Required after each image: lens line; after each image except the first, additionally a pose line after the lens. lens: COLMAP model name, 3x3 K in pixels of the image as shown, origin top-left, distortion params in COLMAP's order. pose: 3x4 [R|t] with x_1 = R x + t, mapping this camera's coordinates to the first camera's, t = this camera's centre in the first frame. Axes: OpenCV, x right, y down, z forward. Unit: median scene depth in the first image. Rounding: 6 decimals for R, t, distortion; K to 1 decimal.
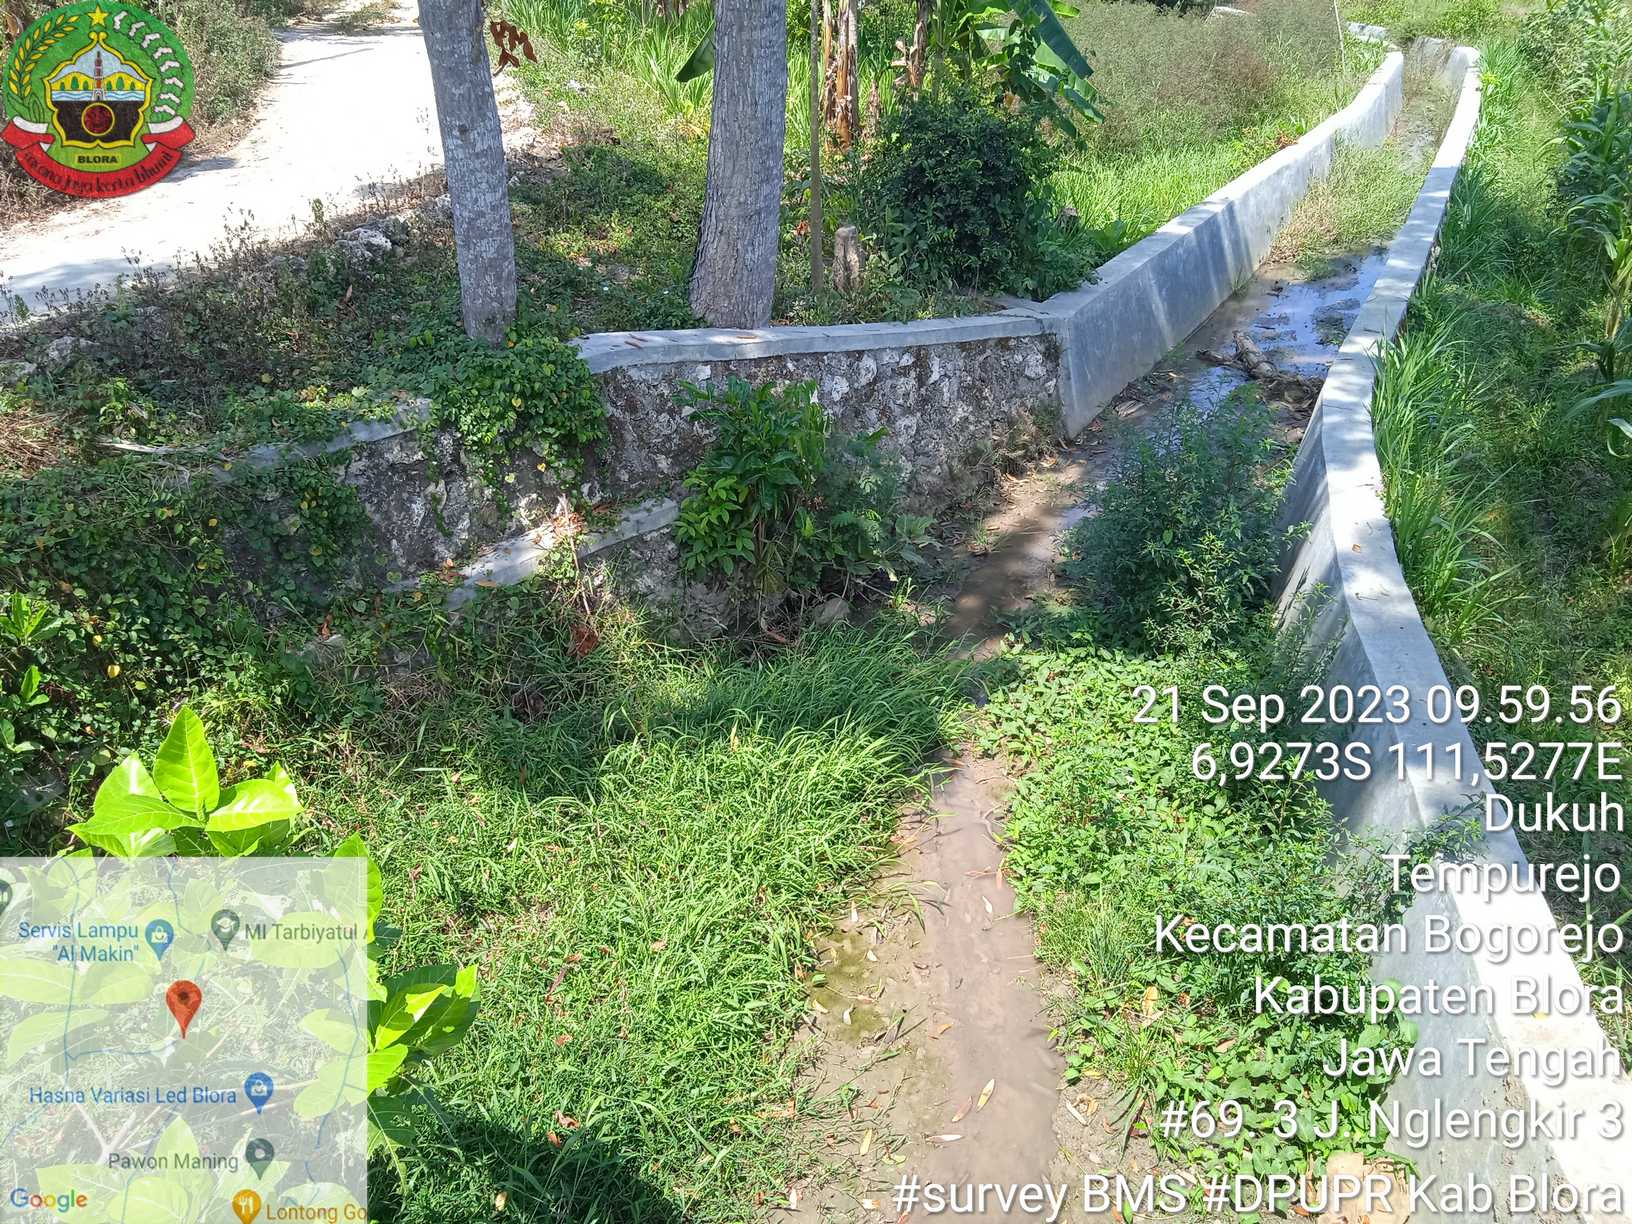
lens RADIAL K [[1378.3, 0, 819.9], [0, 1378.3, 629.5], [0, 0, 1]] dist [0.051076, -0.046319]
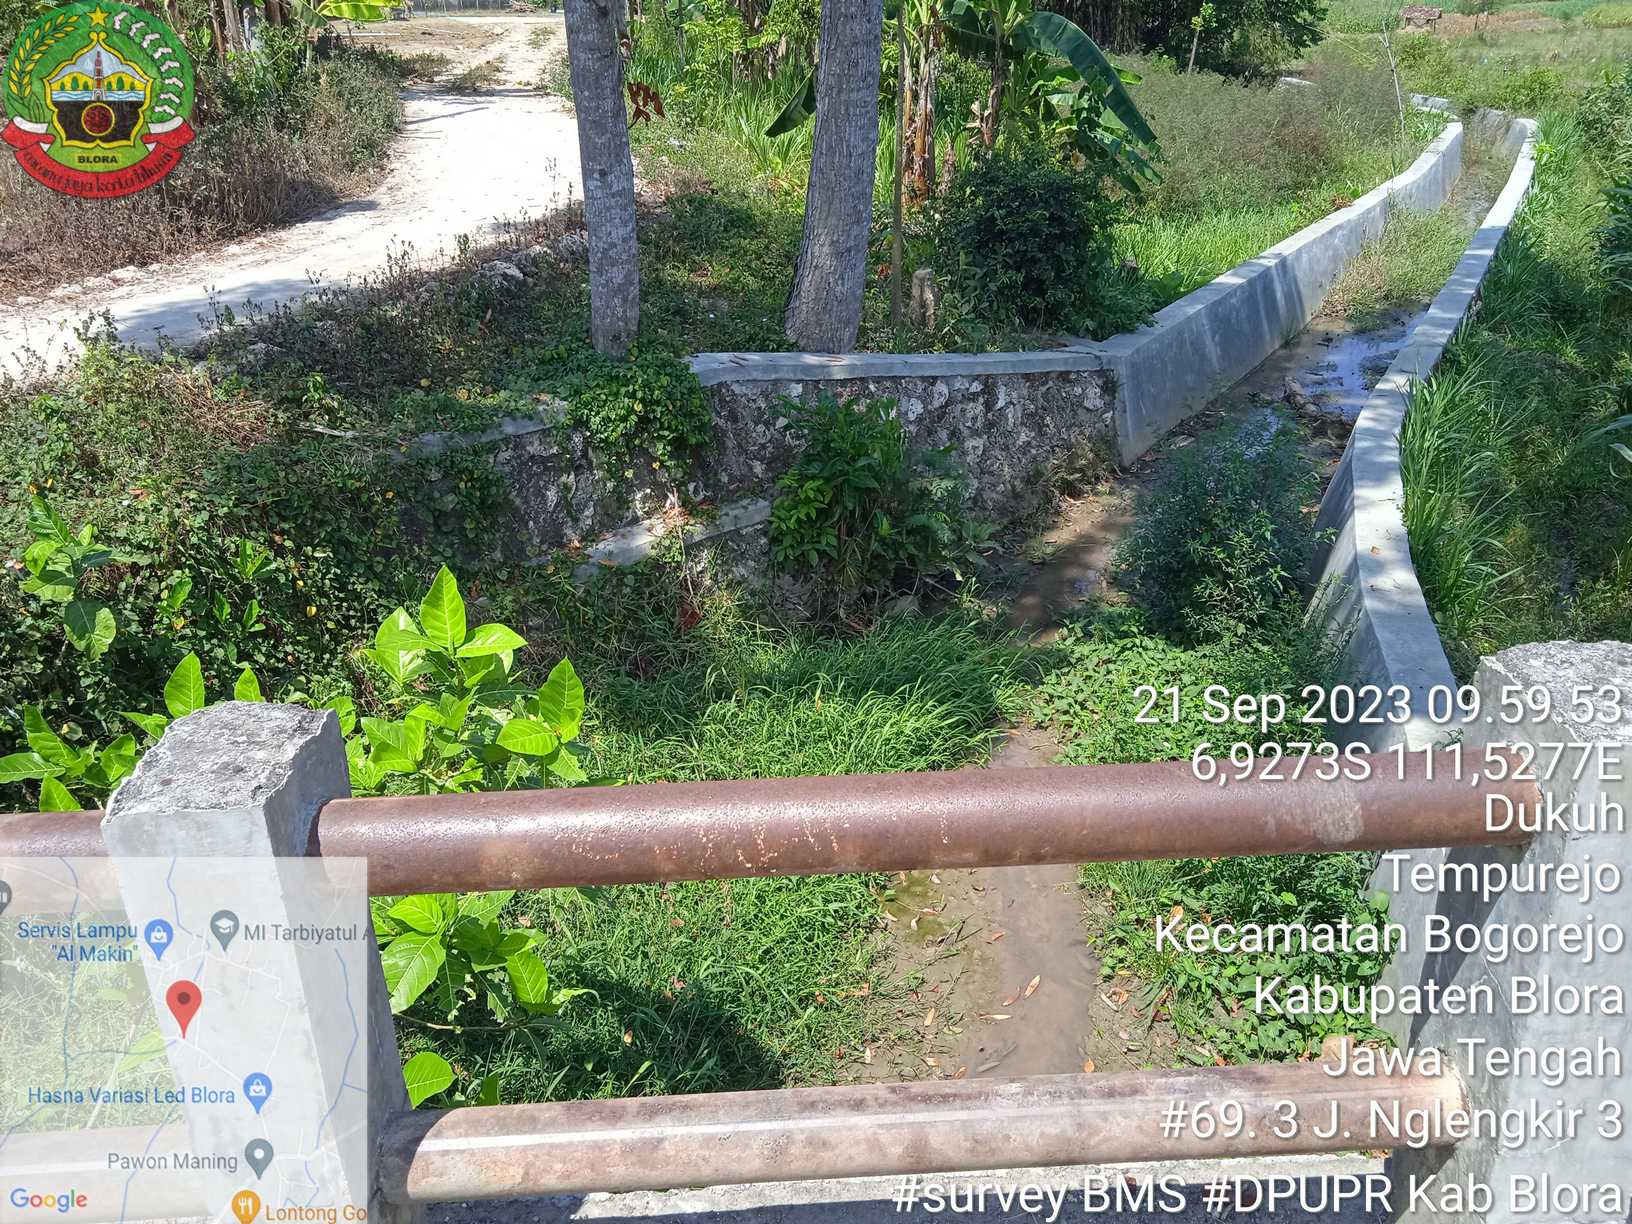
lens RADIAL K [[1354.9, 0, 821.6], [0, 1354.9, 627.8], [0, 0, 1]] dist [0.055256, -0.056715]
pose [[0.998704, 0.027638, -0.042734, -0.009698], [-0.029145, 0.998960, -0.035054, 0.043579], [0.041721, 0.036255, 0.998471, -0.094196]]
